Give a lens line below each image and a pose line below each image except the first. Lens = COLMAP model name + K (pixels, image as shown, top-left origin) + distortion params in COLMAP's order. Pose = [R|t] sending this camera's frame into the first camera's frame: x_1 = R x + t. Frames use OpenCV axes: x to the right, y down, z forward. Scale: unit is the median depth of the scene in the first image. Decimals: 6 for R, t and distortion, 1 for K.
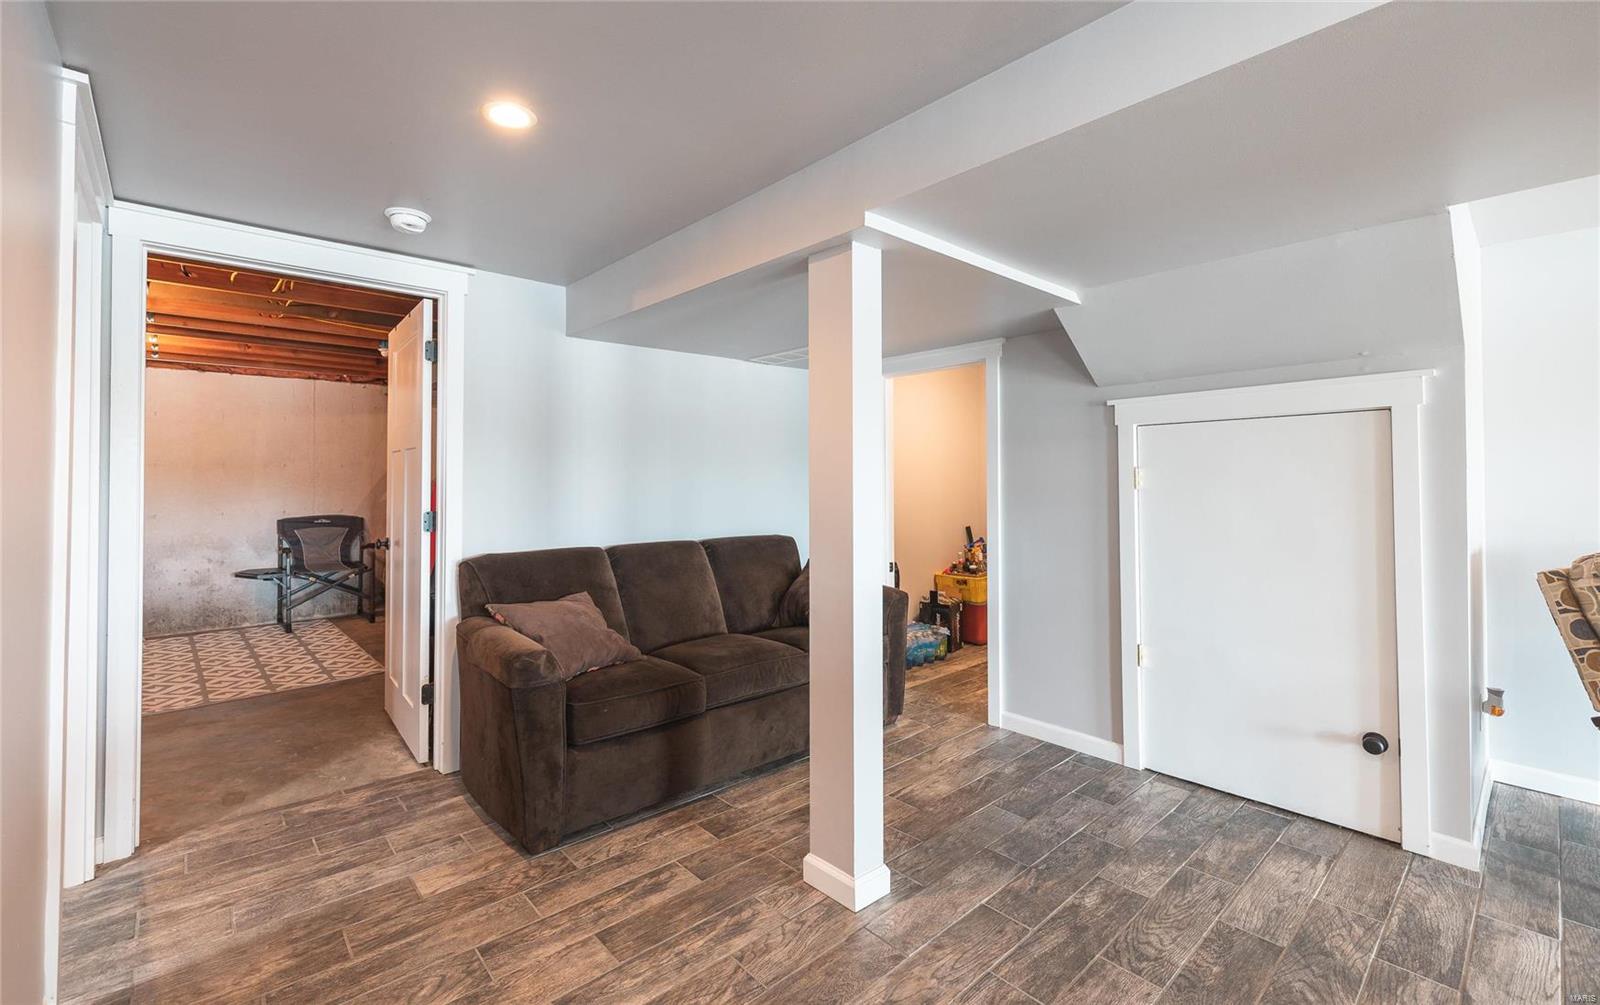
lens RADIAL K [[676.8, 0, 778.5], [0, 676.8, 472.5], [0, 0, 1]] dist [-0.000437, 0.000106]
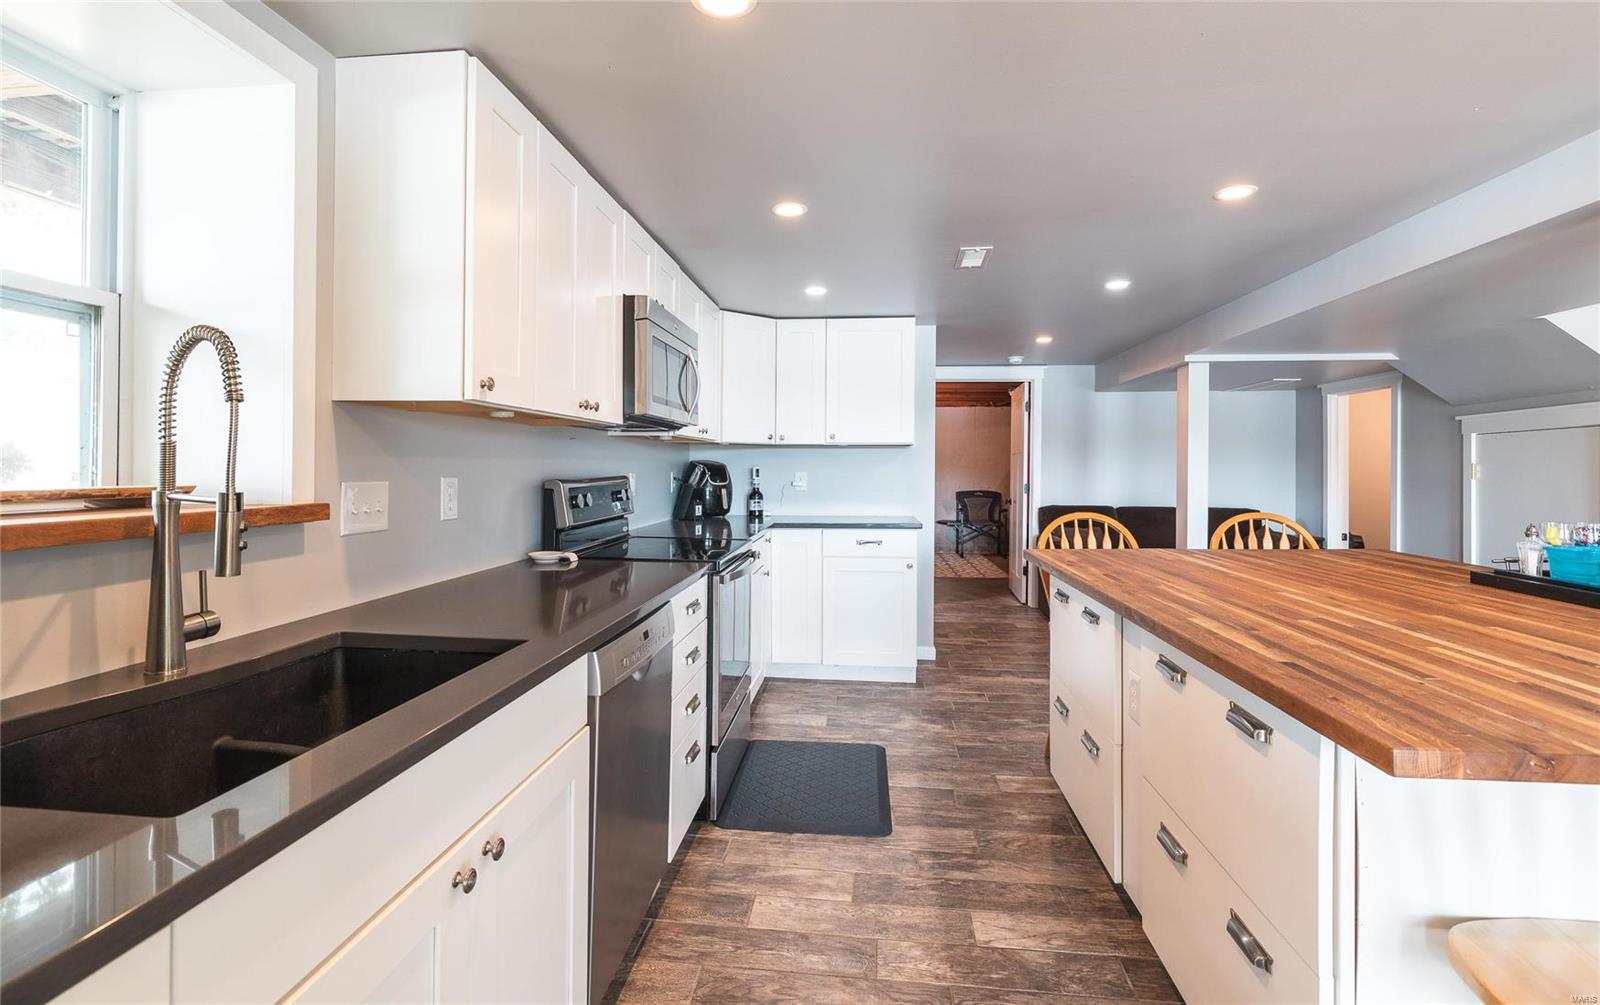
lens RADIAL K [[741.0, 0, 795.2], [0, 741.0, 469.8], [0, 0, 1]] dist [-0.000279, -0.000045]
pose [[0.677992, 0.007244, -0.735034, 0.576330], [0.000019, 0.999951, 0.009873, -0.007069], [0.735069, -0.006708, 0.677959, -0.911176]]
